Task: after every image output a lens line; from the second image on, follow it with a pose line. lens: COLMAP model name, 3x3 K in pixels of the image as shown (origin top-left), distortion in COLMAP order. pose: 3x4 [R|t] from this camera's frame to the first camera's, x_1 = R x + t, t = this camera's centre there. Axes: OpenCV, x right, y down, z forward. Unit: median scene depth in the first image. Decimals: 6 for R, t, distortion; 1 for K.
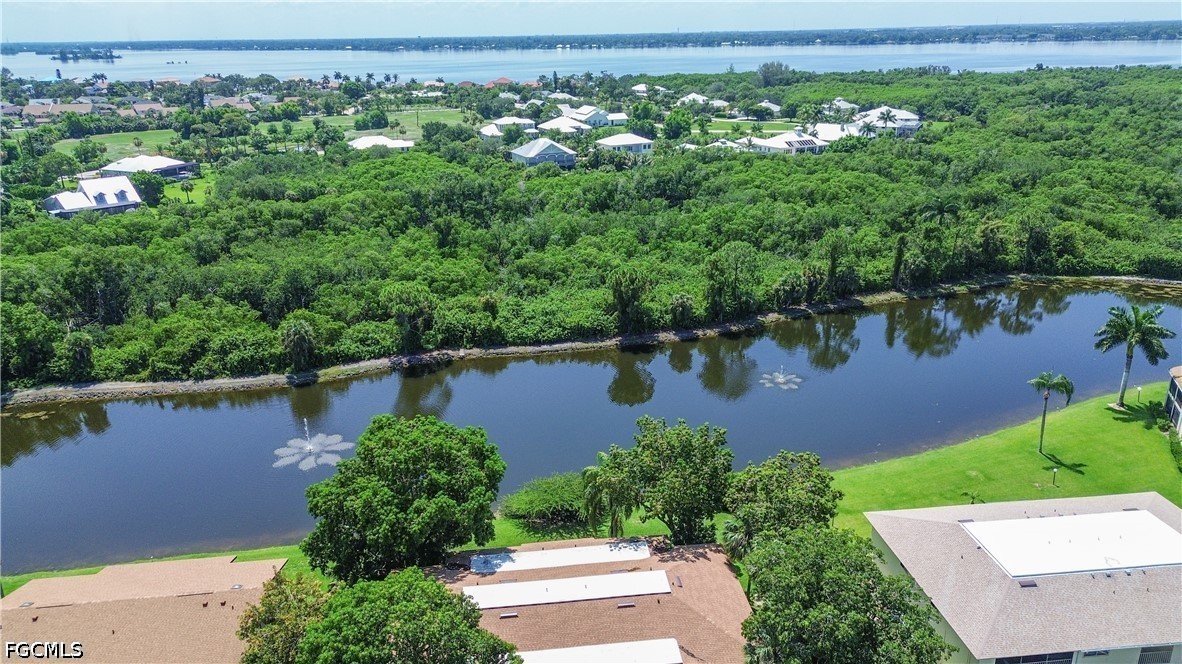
lens RADIAL K [[820.9, 0, 598.0], [0, 820.9, 325.6], [0, 0, 1]] dist [0.082789, -0.090827]
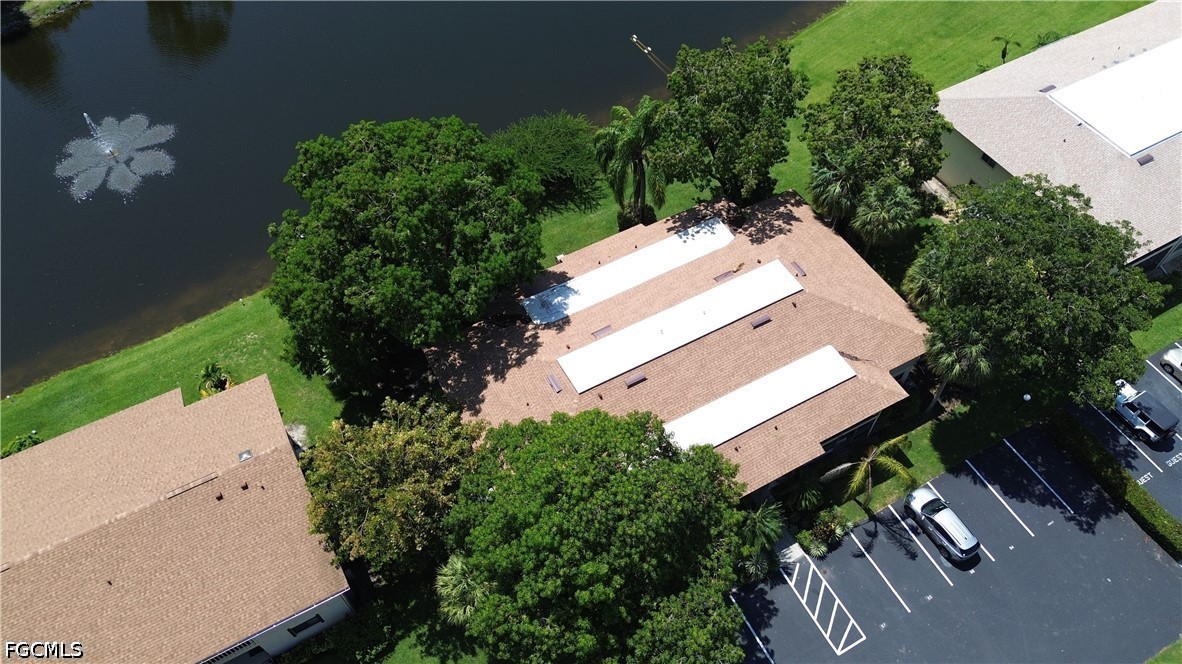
lens RADIAL K [[827.5, 0, 594.5], [0, 827.5, 327.1], [0, 0, 1]] dist [0.069757, -0.063769]
pose [[0.927738, -0.300757, 0.221016, -0.258557], [0.121707, 0.803577, 0.582625, -0.130573], [-0.352832, -0.513624, 0.782112, 0.365527]]
